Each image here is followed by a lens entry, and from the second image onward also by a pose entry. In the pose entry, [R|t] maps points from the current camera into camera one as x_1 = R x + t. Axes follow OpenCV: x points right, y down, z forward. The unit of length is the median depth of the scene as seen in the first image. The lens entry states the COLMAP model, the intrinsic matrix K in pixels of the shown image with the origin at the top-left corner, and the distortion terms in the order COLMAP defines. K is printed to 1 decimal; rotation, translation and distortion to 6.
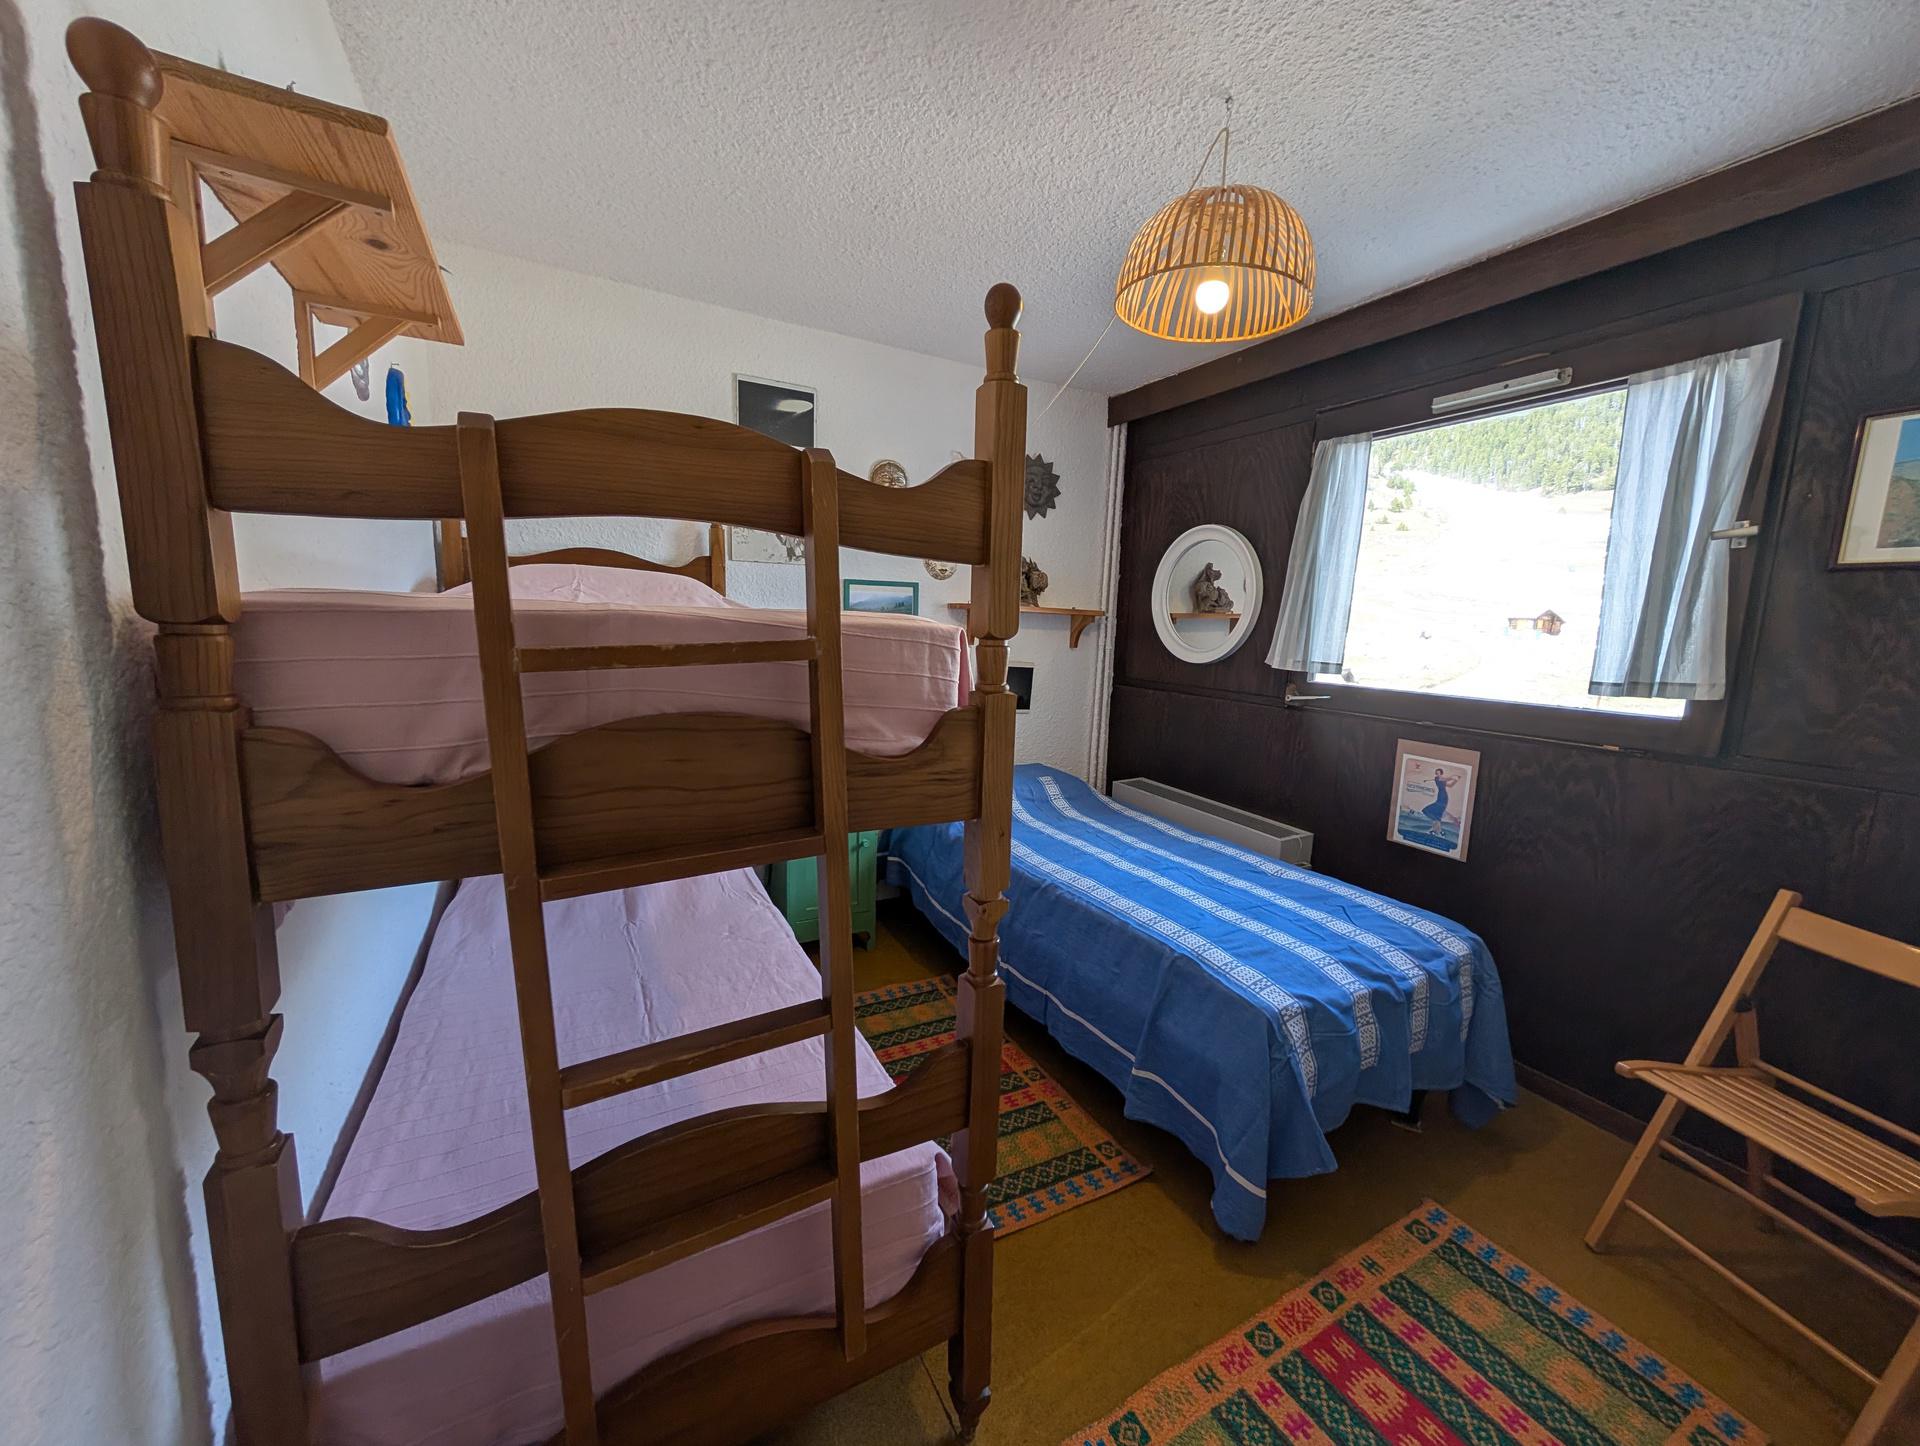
lens RADIAL K [[724.2, 0, 960.0], [0, 724.2, 723.4], [0, 0, 1]] dist [0.000345, 0.000034]
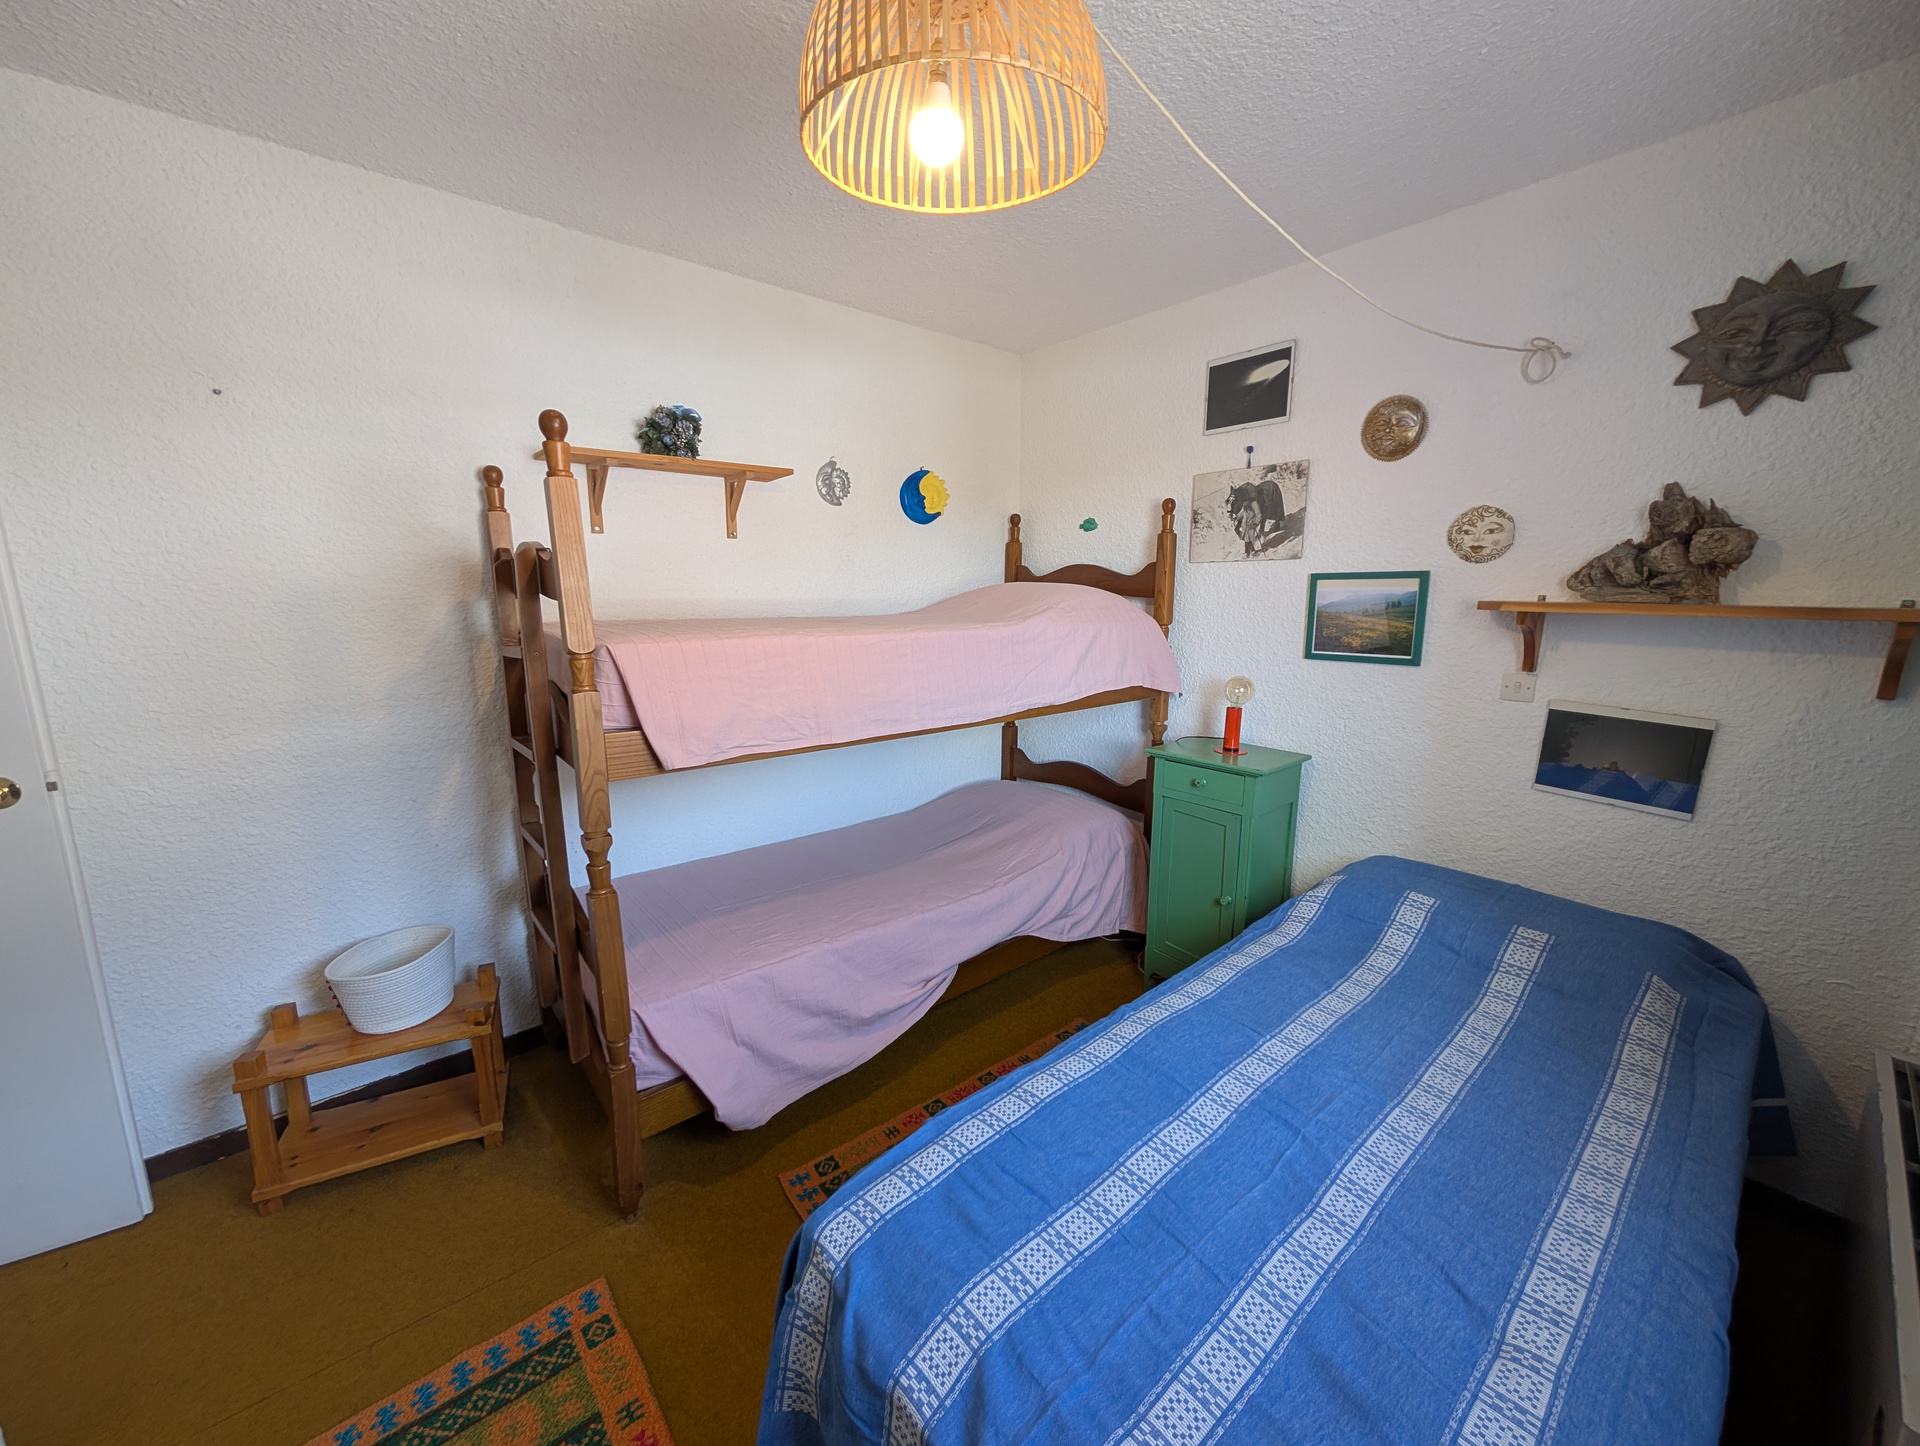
lens RADIAL K [[724.2, 0, 954.6], [0, 724.2, 720.8], [0, 0, 1]] dist [0.000345, 0.000034]
pose [[0.193561, 0.141746, -0.970795, 0.525326], [-0.133820, 0.984074, 0.117003, -0.081910], [0.971919, 0.107264, 0.209447, 0.471380]]
